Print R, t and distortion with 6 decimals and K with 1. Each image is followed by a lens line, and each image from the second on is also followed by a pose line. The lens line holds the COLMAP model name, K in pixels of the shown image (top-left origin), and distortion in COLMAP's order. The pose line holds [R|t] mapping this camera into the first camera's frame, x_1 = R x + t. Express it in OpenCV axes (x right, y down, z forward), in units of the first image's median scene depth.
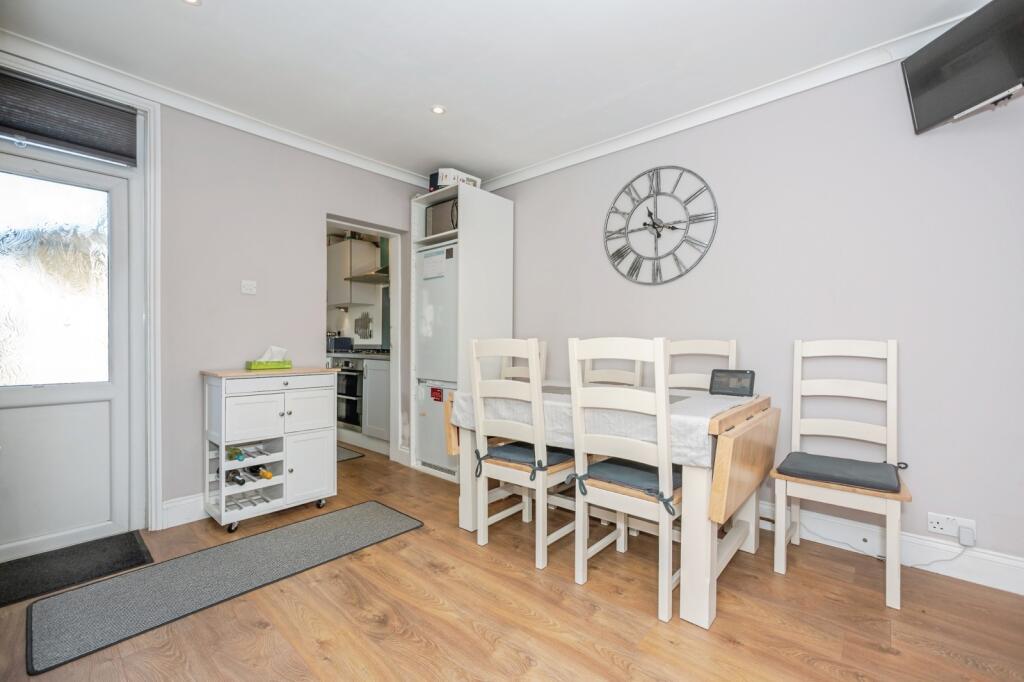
lens RADIAL K [[439.1, 0, 519.3], [0, 439.1, 345.1], [0, 0, 1]] dist [0.012019, 0.000401]
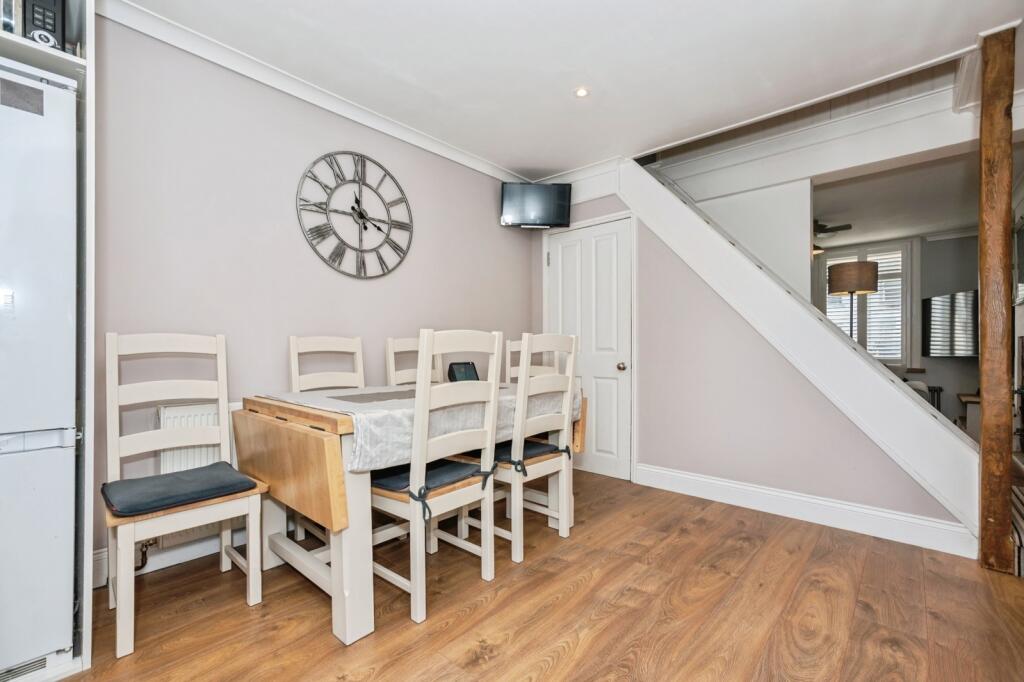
lens RADIAL K [[439.1, 0, 519.3], [0, 439.1, 345.1], [0, 0, 1]] dist [0.012019, 0.000401]
pose [[0.019864, 0.004667, 0.999792, -0.627248], [0.011585, 0.999921, -0.004898, 0.013191], [-0.999736, 0.011680, 0.019808, 0.653403]]
